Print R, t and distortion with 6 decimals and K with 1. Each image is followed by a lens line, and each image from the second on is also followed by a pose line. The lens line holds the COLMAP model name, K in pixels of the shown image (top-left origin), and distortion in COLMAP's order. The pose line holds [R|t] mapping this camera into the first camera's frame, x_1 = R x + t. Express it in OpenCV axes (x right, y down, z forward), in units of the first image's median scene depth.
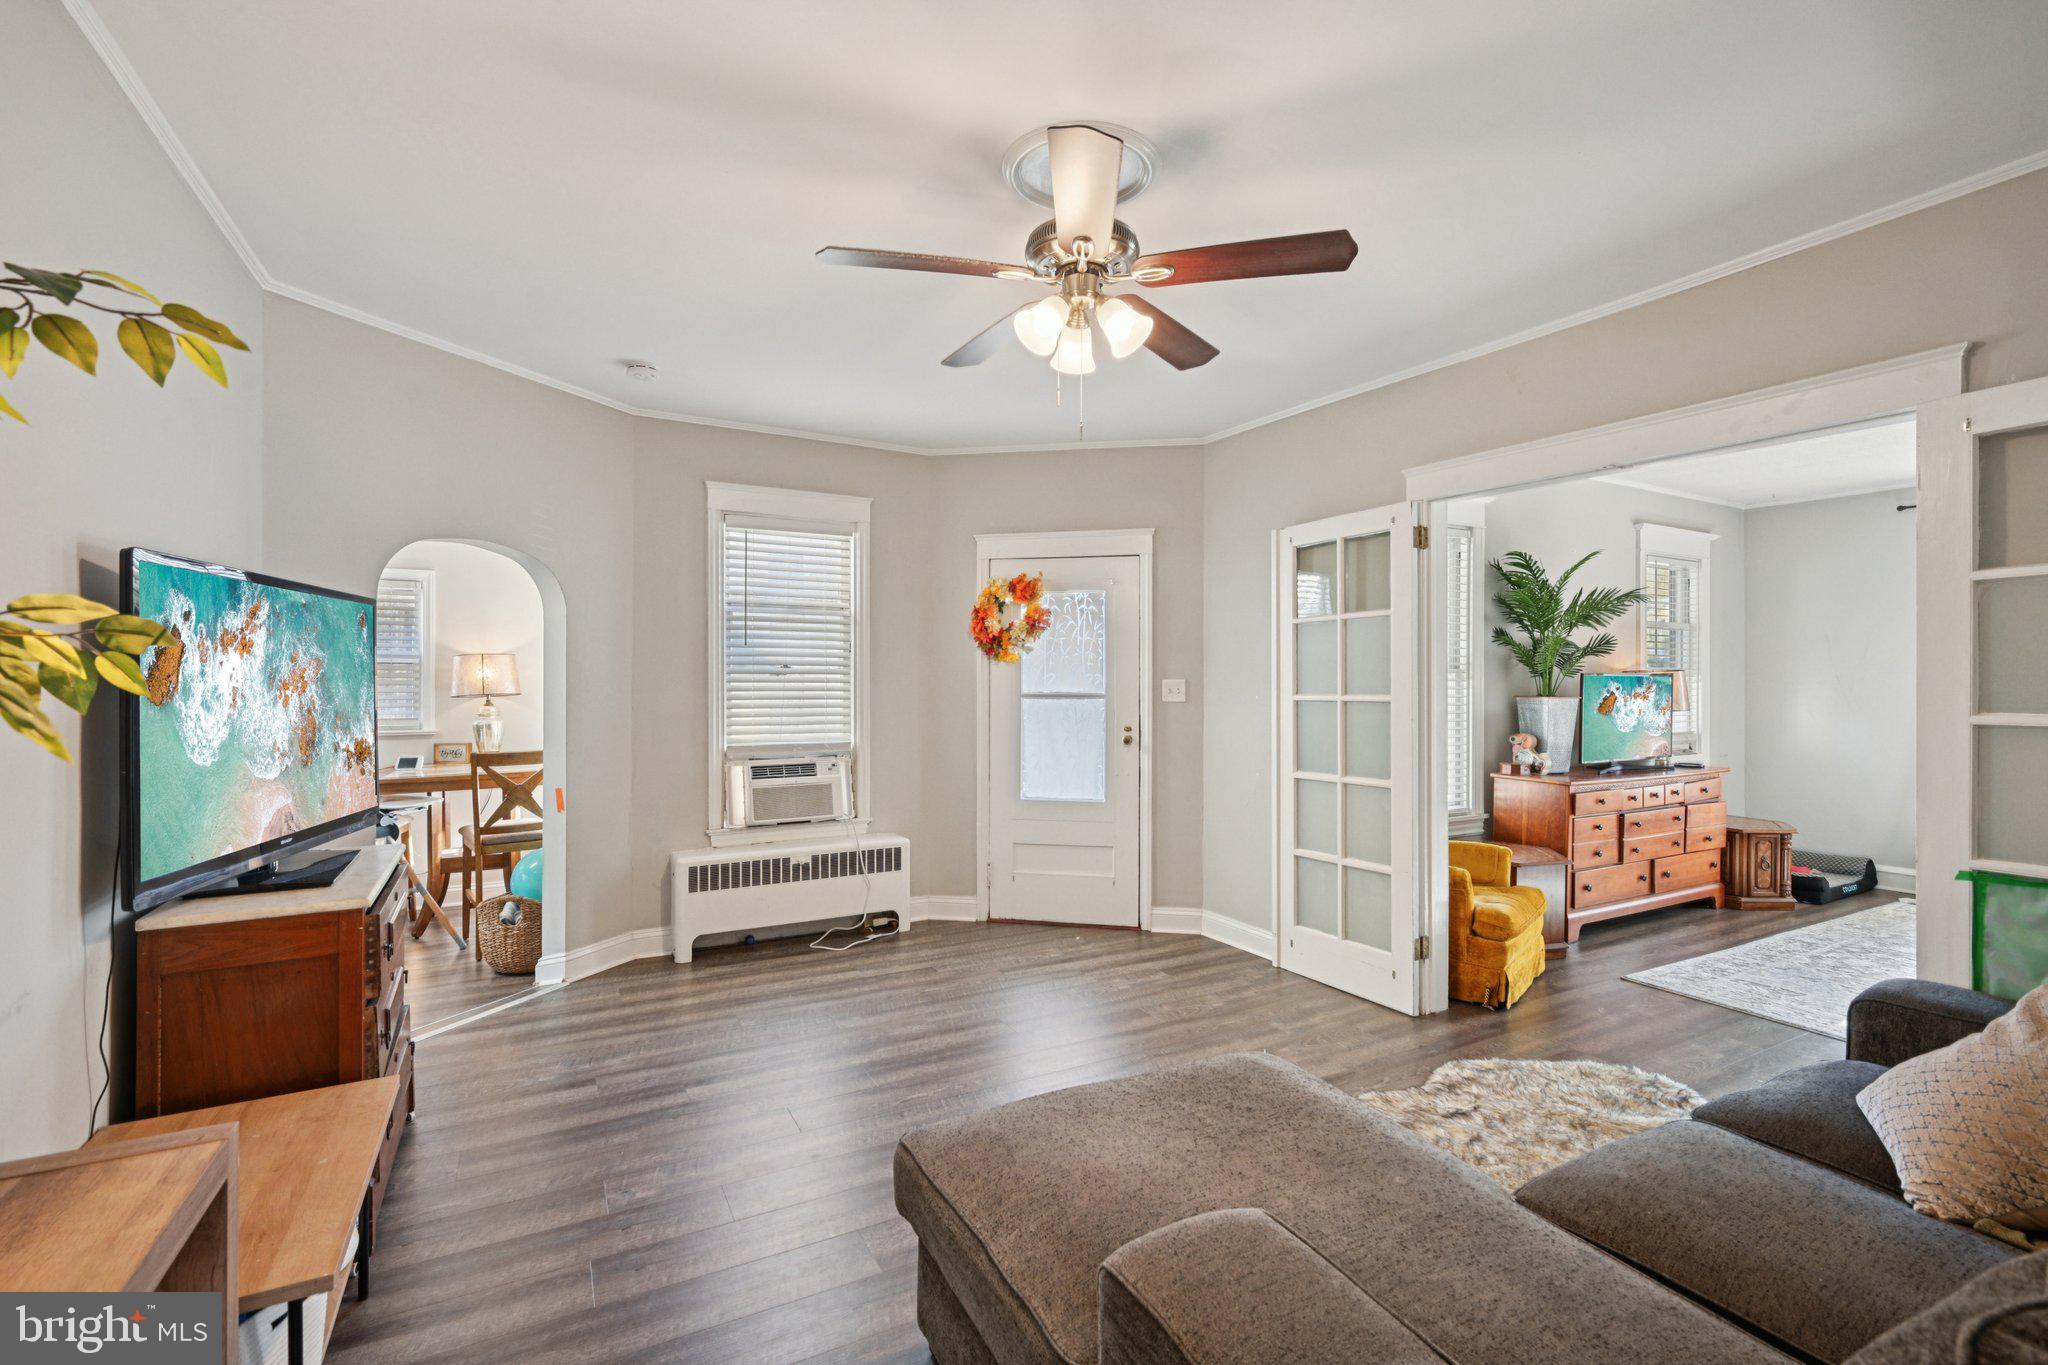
lens RADIAL K [[900.5, 0, 1018.0], [0, 900.5, 675.5], [0, 0, 1]] dist [-0.000696, -0.000030]
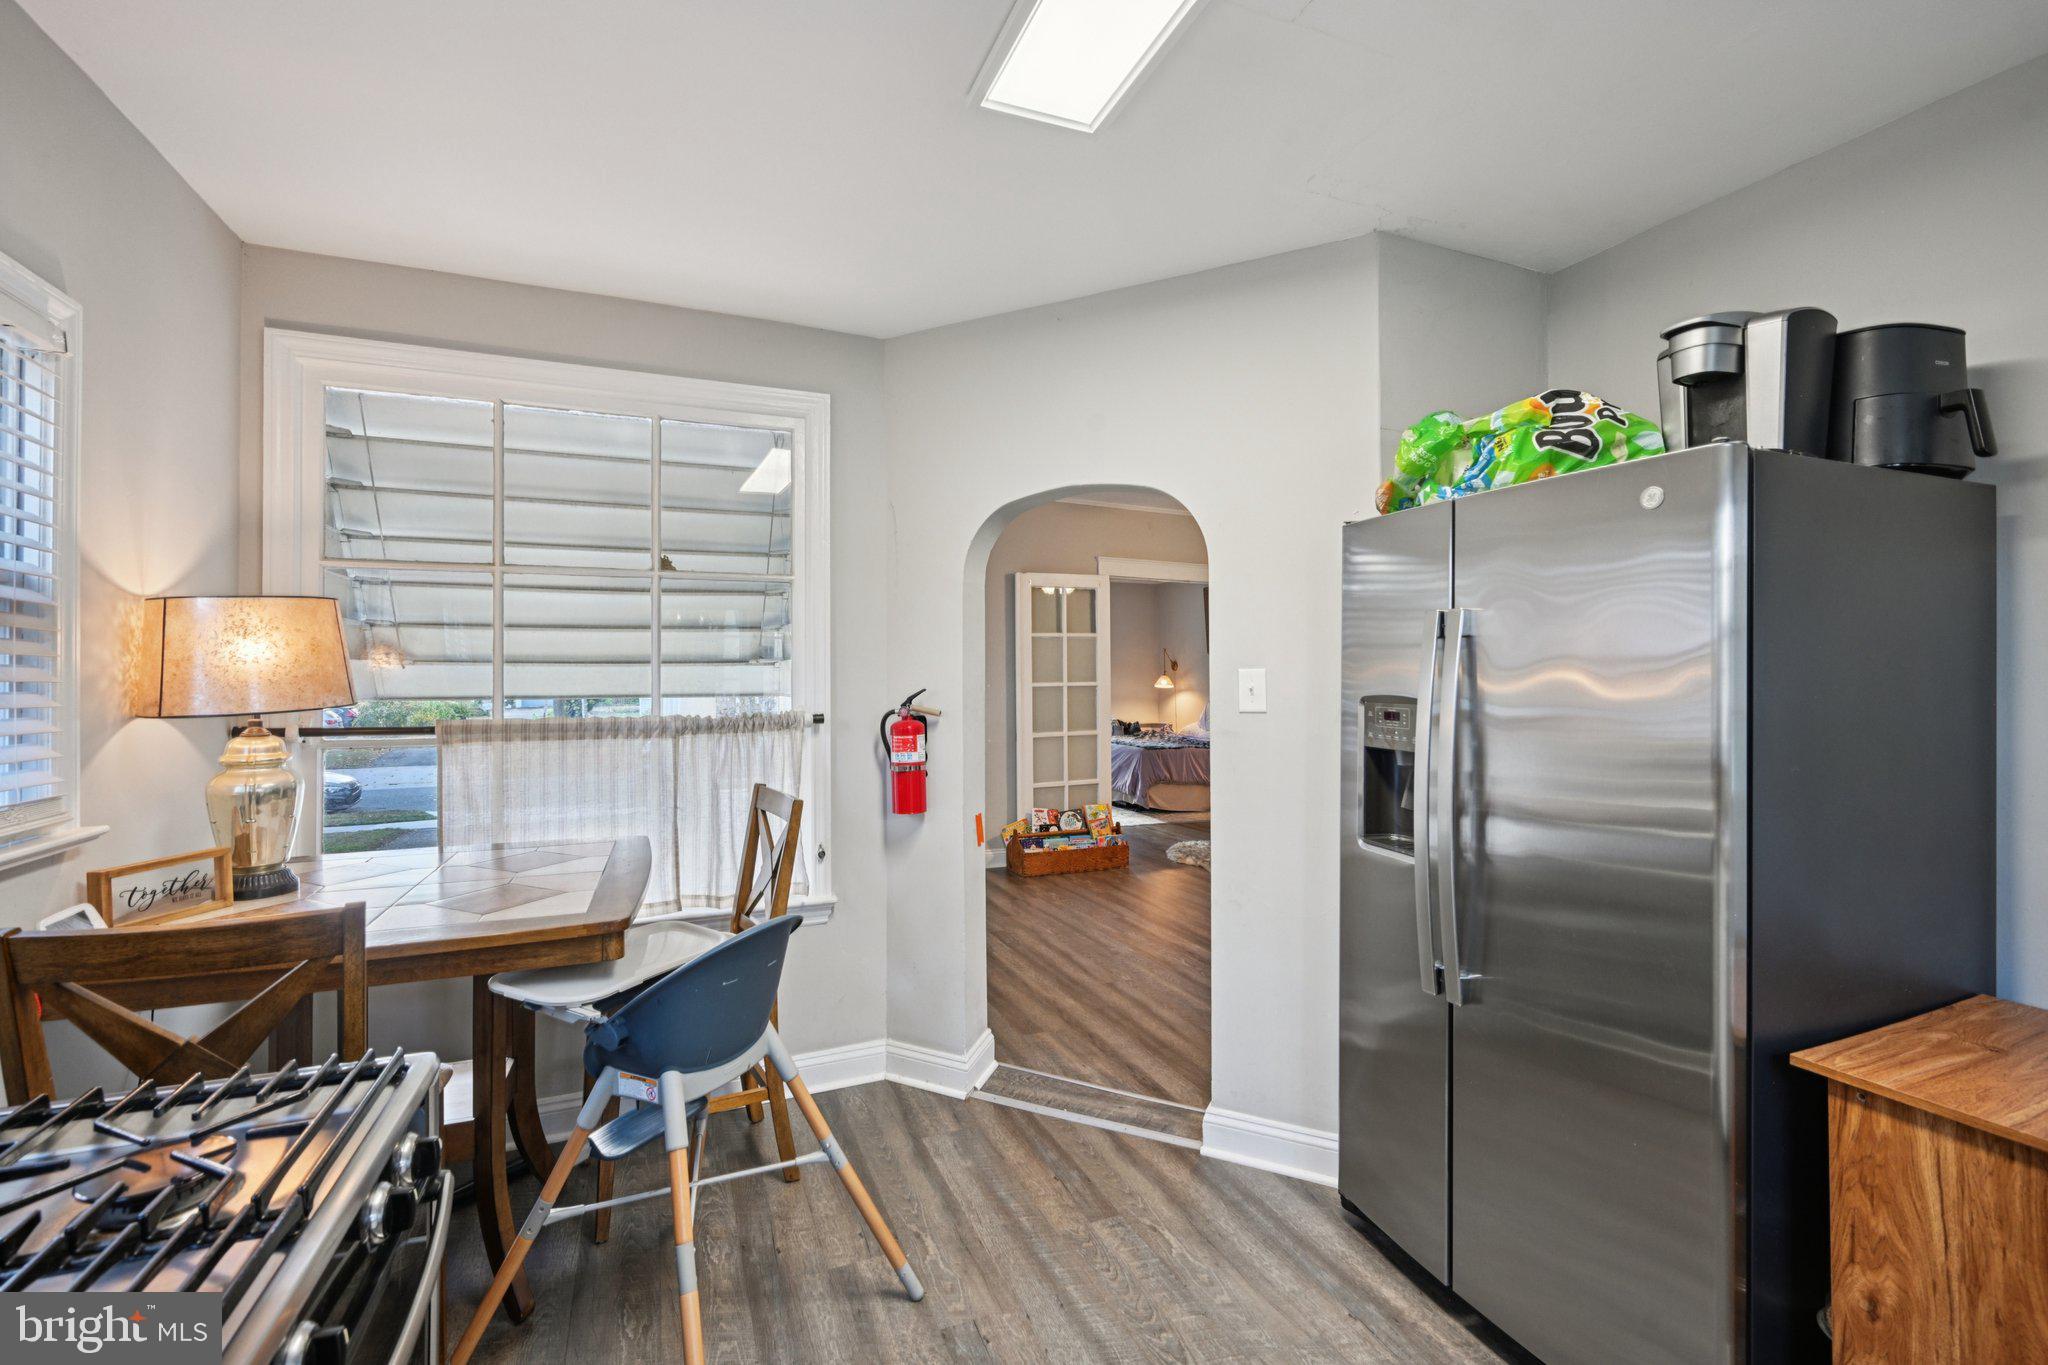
lens RADIAL K [[900.5, 0, 1018.0], [0, 900.5, 675.5], [0, 0, 1]] dist [-0.000696, -0.000030]
pose [[0.101491, -0.001752, 0.994835, -1.324663], [0.002792, 0.999995, 0.001476, 0.006297], [-0.994833, 0.002628, 0.101495, 0.944514]]
